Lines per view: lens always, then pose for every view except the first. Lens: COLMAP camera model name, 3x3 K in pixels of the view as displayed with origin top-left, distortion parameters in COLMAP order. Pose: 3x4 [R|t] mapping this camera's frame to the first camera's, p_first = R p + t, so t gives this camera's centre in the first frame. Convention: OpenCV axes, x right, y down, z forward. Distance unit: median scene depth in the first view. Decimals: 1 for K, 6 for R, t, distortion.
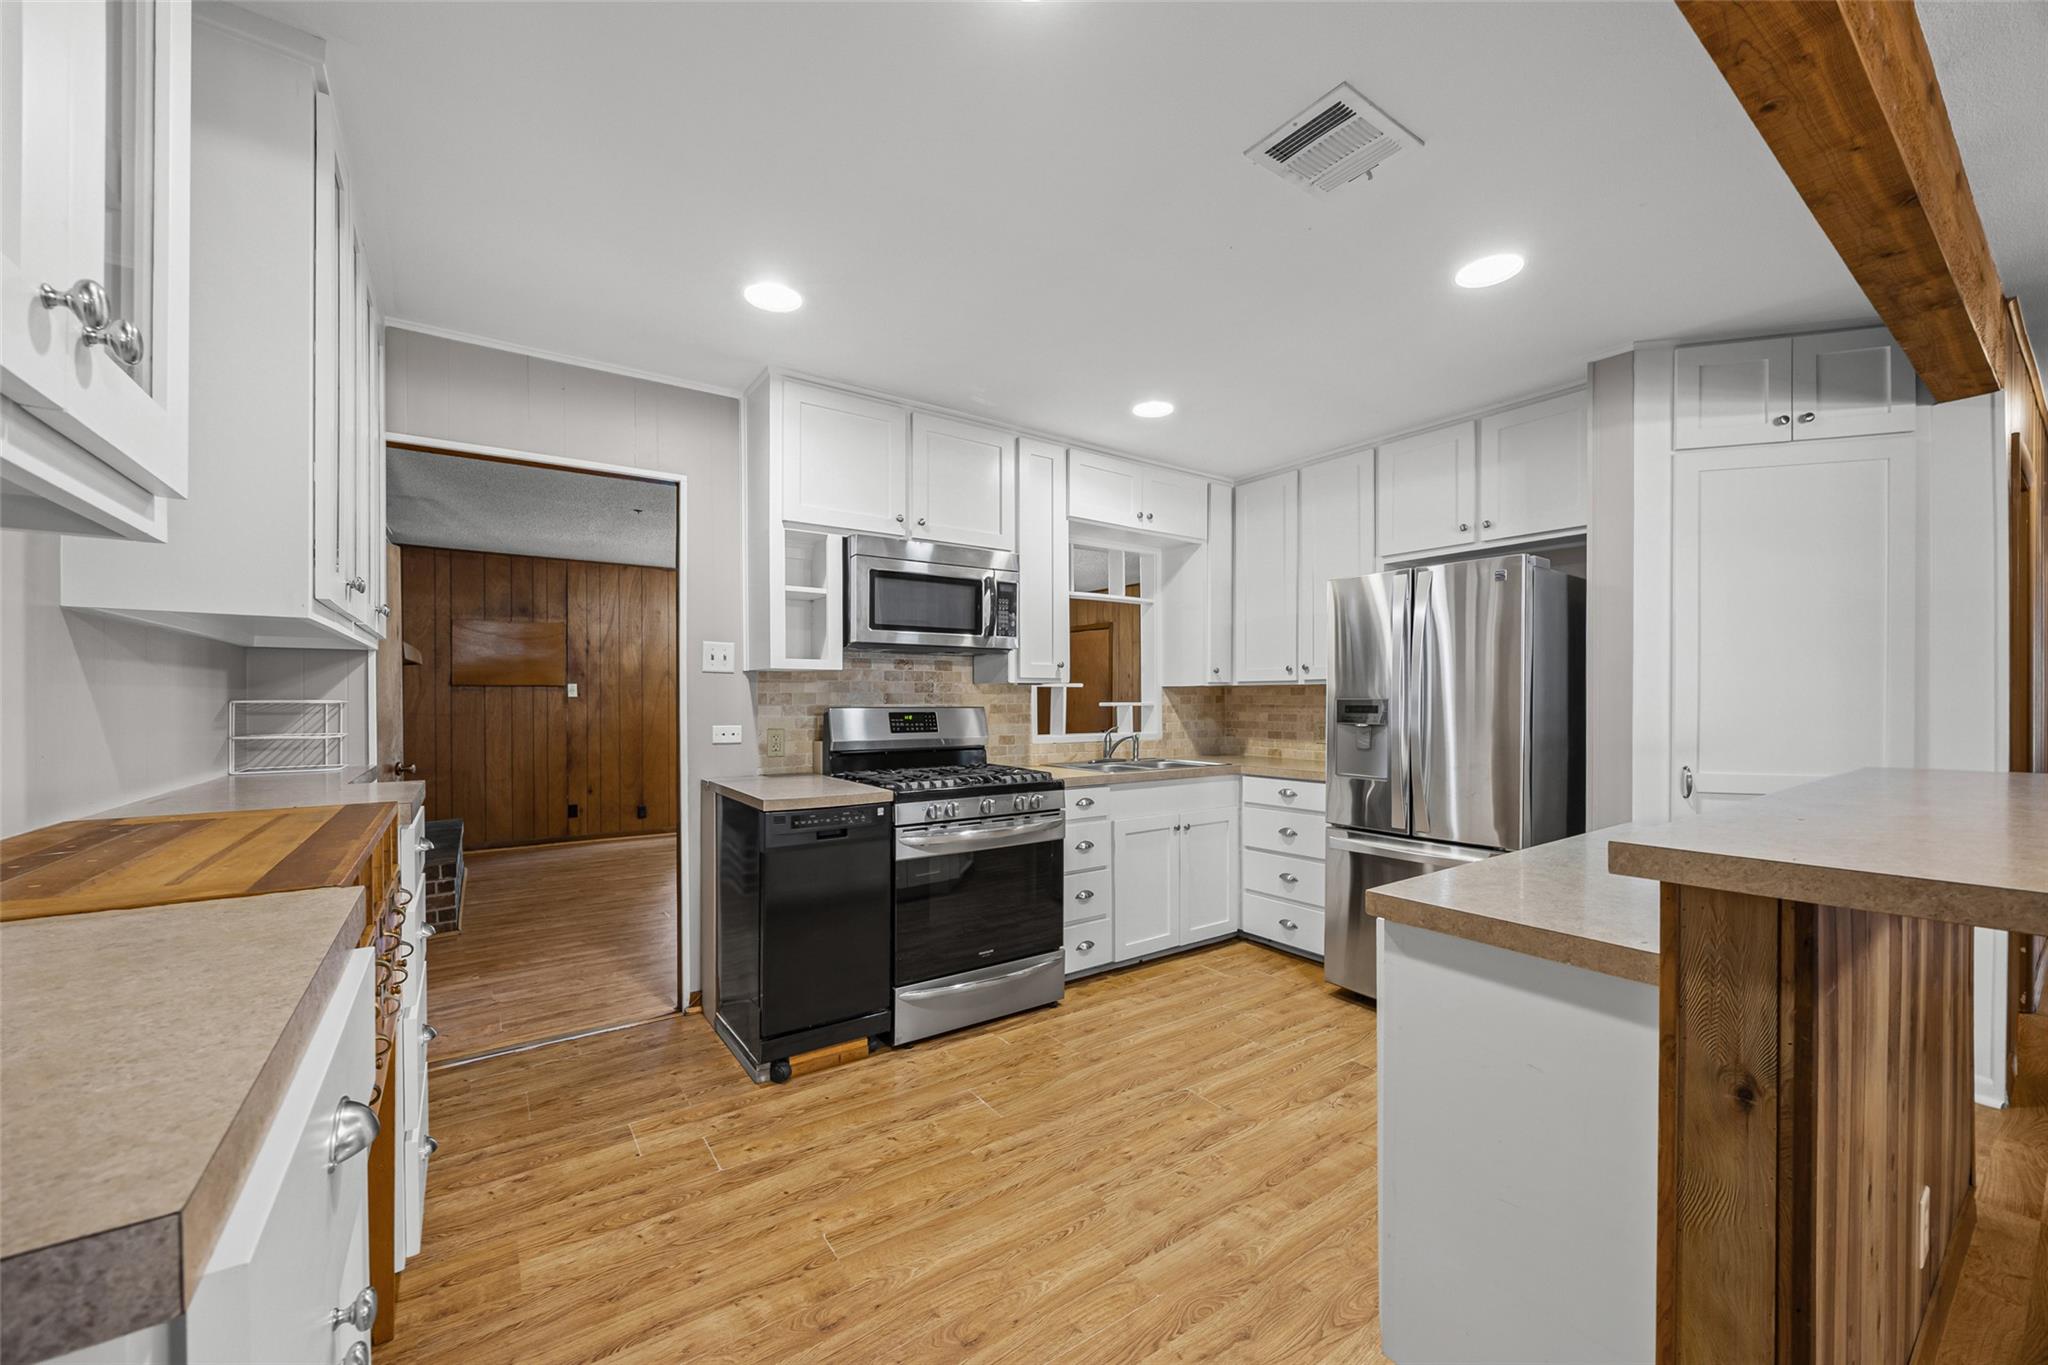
lens RADIAL K [[778.7, 0, 1021.1], [0, 778.7, 704.3], [0, 0, 1]] dist [-0.002646, -0.000199]
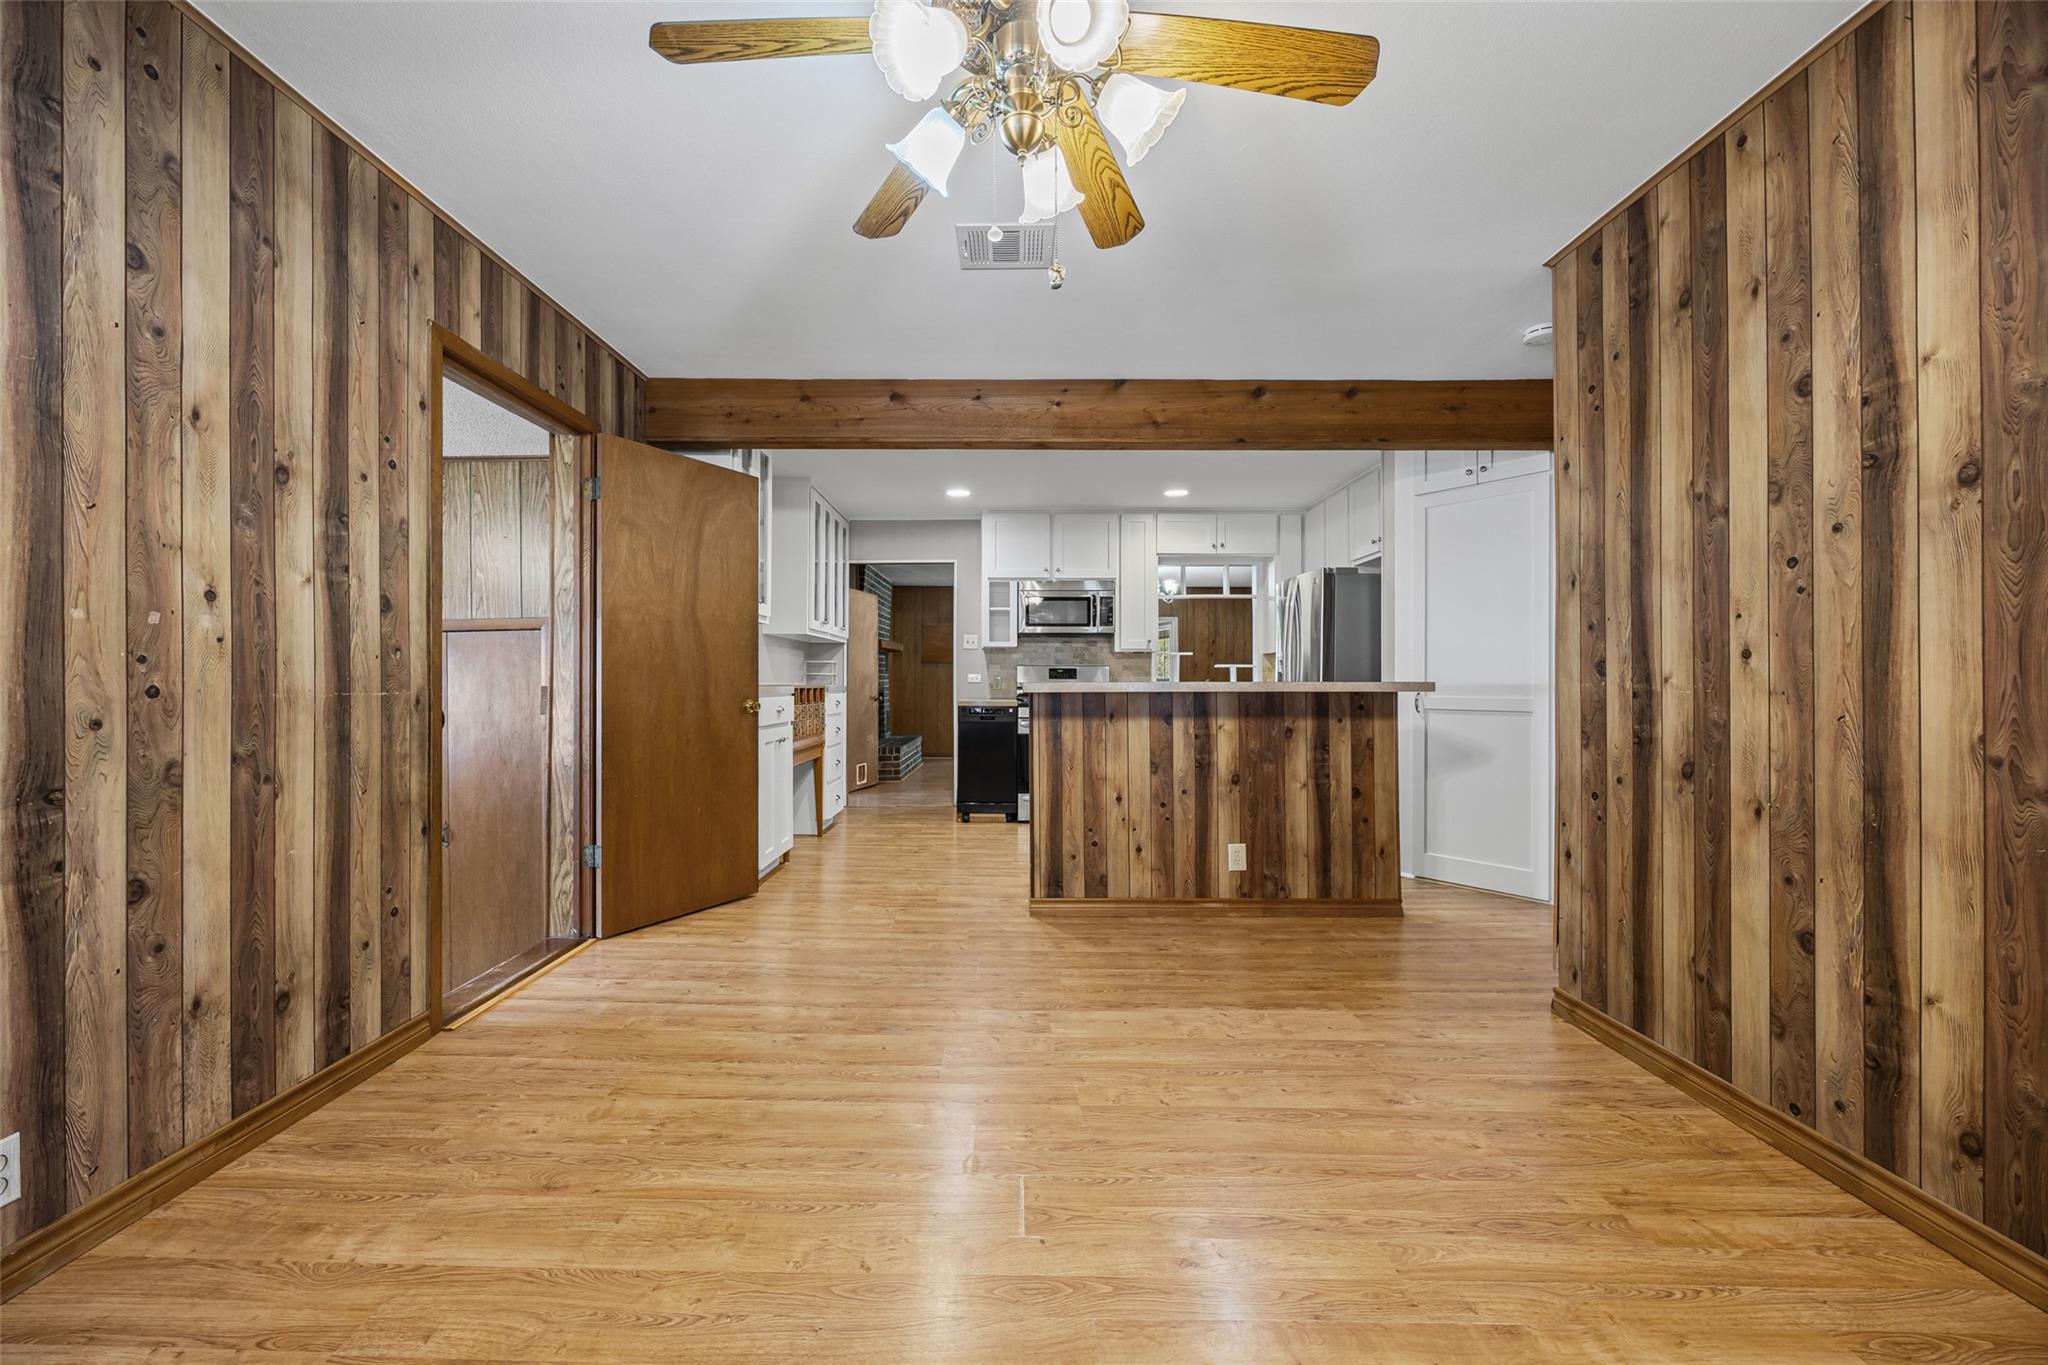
lens RADIAL K [[780.7, 0, 997.1], [0, 780.7, 681.2], [0, 0, 1]] dist [-0.000647, -0.000131]
pose [[0.804548, 0.001949, -0.593884, 0.862477], [-0.008380, 0.999932, -0.008070, 0.058290], [0.593828, 0.011469, 0.804510, -0.623162]]
